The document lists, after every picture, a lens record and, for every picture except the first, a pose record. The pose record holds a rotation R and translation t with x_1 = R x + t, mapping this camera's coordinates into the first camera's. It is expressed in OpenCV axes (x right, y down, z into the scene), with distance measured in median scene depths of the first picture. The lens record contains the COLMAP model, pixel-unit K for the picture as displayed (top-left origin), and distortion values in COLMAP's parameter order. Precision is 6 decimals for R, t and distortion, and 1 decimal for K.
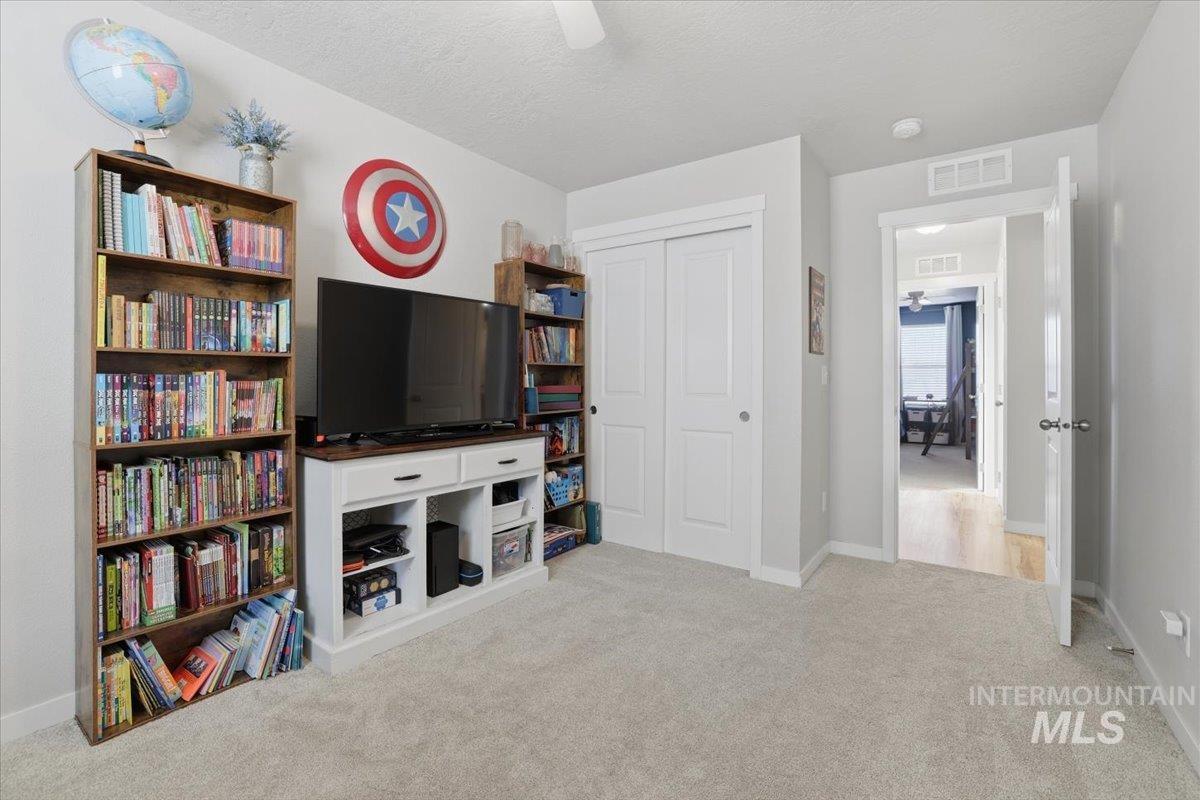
lens RADIAL K [[531.4, 0, 594.7], [0, 531.4, 383.6], [0, 0, 1]] dist [-0.050676, 0.016365]
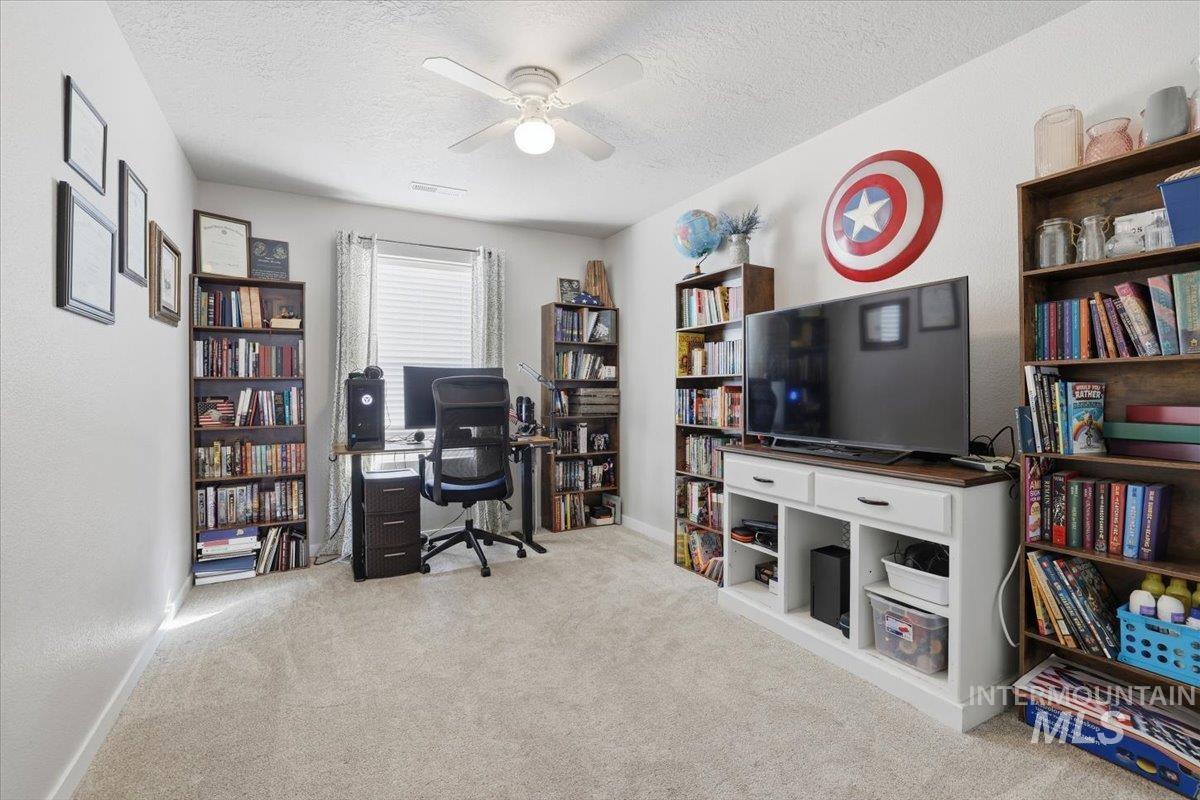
lens RADIAL K [[531.4, 0, 594.7], [0, 531.4, 383.6], [0, 0, 1]] dist [-0.050676, 0.016365]
pose [[-0.428484, -0.000870, -0.903549, 0.475578], [0.006483, 0.999971, -0.004037, -0.015279], [0.903526, -0.007587, -0.428466, 0.676631]]
